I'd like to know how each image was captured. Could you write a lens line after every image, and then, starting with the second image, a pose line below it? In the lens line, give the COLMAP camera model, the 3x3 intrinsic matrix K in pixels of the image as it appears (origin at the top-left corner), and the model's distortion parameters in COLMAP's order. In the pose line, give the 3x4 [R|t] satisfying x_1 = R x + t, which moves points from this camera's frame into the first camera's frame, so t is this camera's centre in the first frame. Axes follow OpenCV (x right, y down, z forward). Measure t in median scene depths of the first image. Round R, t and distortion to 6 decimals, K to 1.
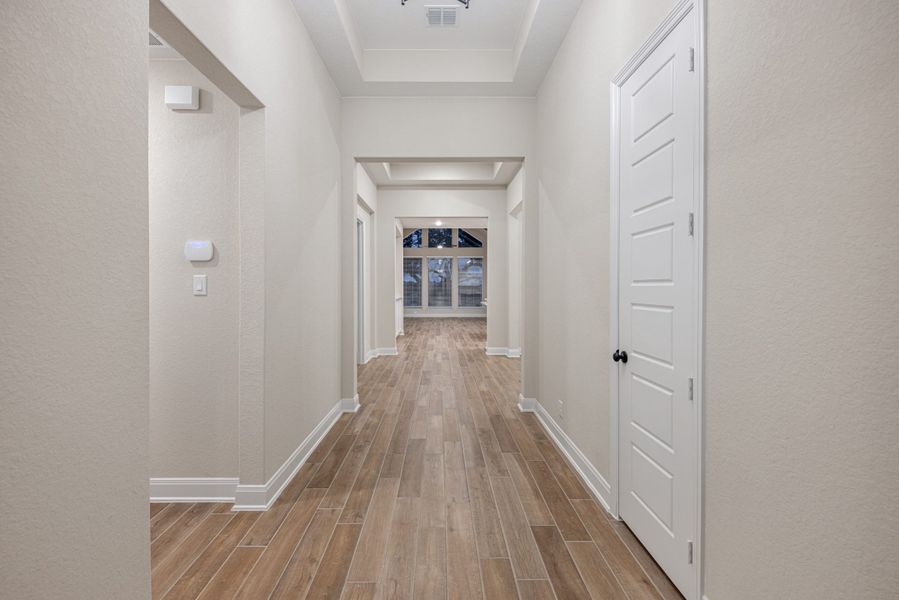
lens RADIAL K [[381.2, 0, 447.9], [0, 381.2, 294.7], [0, 0, 1]] dist [0.013429, -0.004513]
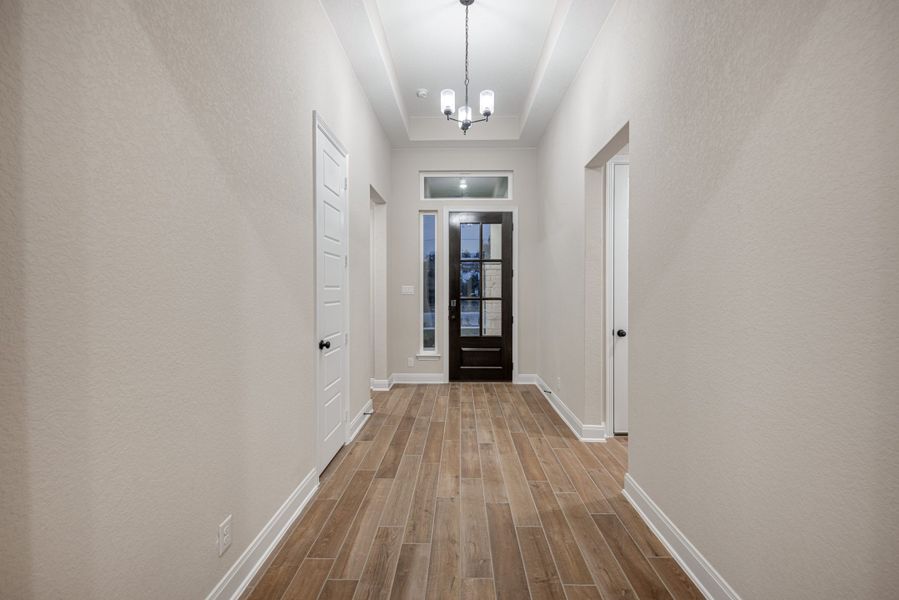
lens RADIAL K [[381.2, 0, 443.2], [0, 381.2, 292.9], [0, 0, 1]] dist [0.013429, -0.004513]
pose [[-0.997656, 0.001471, 0.068419, -0.032292], [0.003427, 0.999588, 0.028489, -0.043517], [-0.068349, 0.028656, -0.997250, 2.063350]]
